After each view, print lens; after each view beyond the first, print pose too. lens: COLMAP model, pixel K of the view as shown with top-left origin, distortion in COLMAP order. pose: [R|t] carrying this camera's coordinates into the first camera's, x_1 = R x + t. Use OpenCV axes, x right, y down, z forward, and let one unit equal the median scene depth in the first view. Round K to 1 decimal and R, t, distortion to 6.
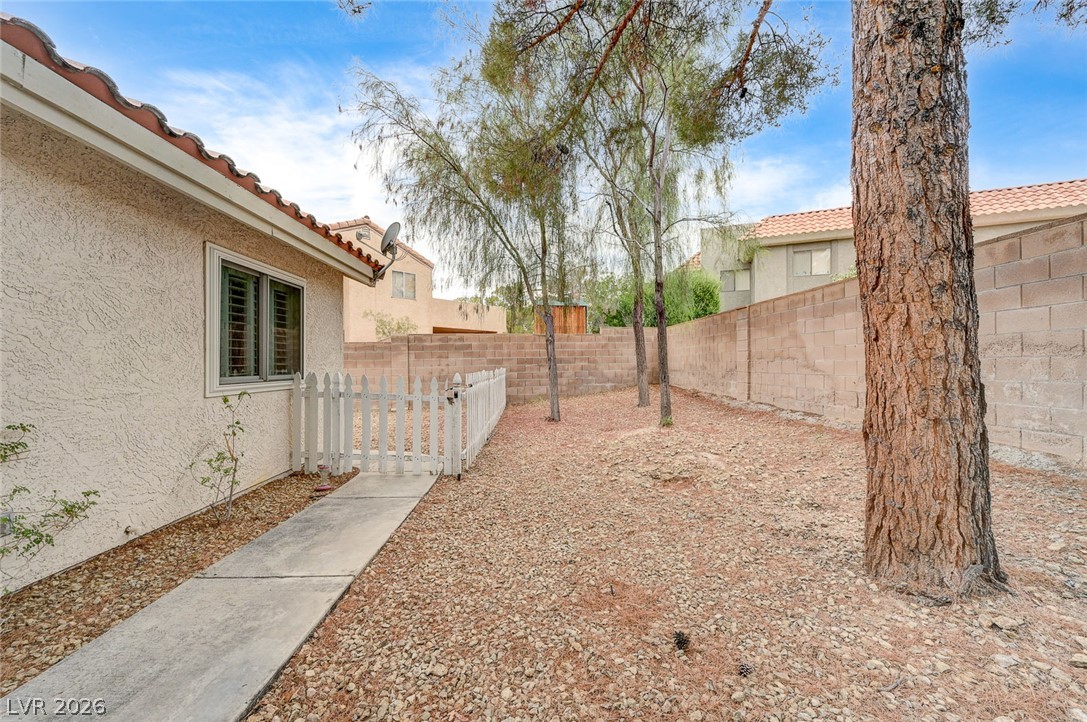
lens RADIAL K [[446.1, 0, 544.4], [0, 446.1, 363.7], [0, 0, 1]] dist [-0.003001, 0.000266]
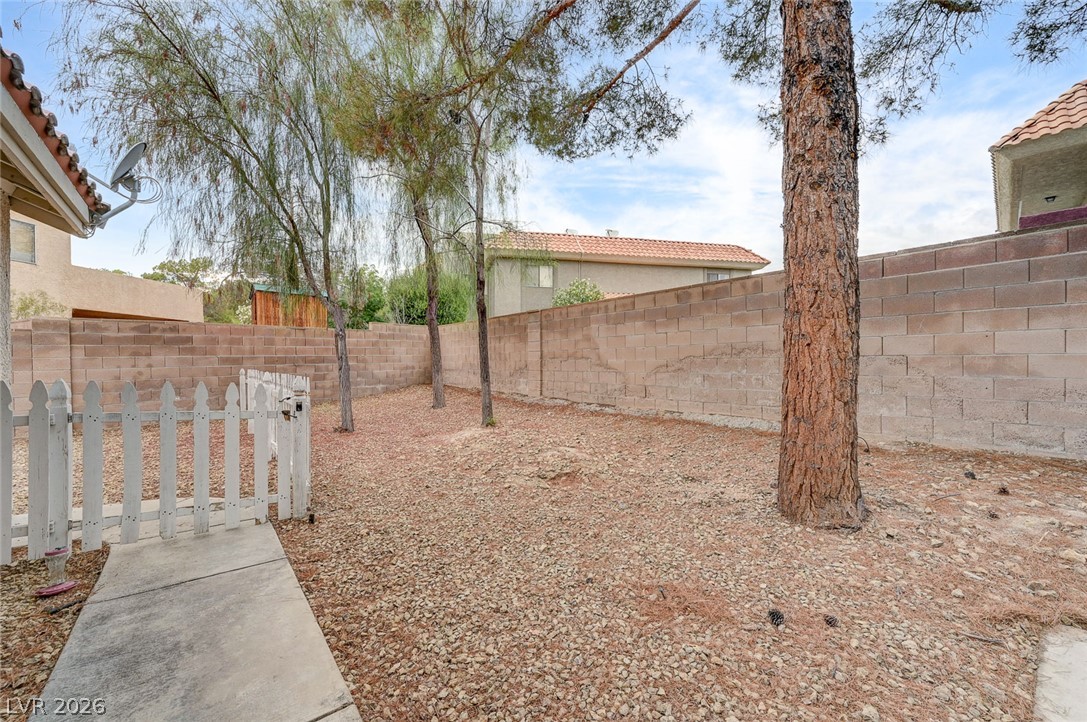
lens RADIAL K [[446.1, 0, 547.5], [0, 446.1, 362.3], [0, 0, 1]] dist [-0.003001, 0.000266]
pose [[0.803145, -0.001526, 0.595781, -0.363397], [0.002540, 0.999996, -0.000863, -0.000628], [-0.595778, 0.002207, 0.803146, 0.209773]]
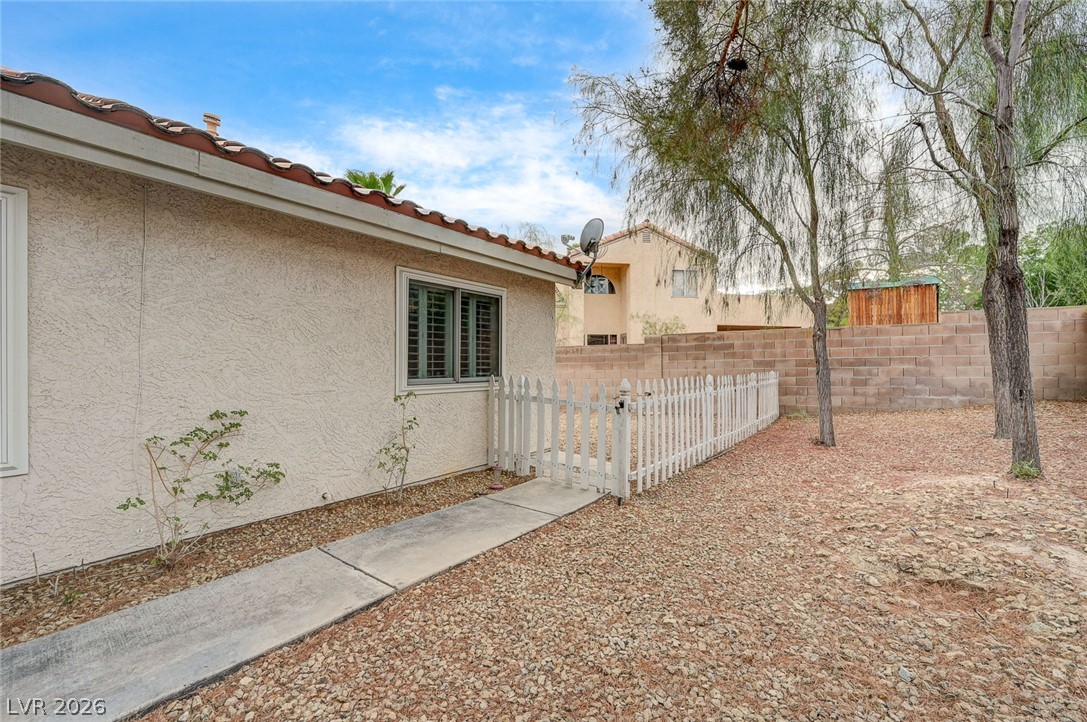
lens RADIAL K [[446.1, 0, 540.6], [0, 446.1, 363.0], [0, 0, 1]] dist [-0.003001, 0.000266]
pose [[0.769736, -0.000508, -0.638362, 0.273105], [-0.001475, 0.999996, -0.002574, -0.008849], [0.638360, 0.002923, 0.769732, 0.283453]]
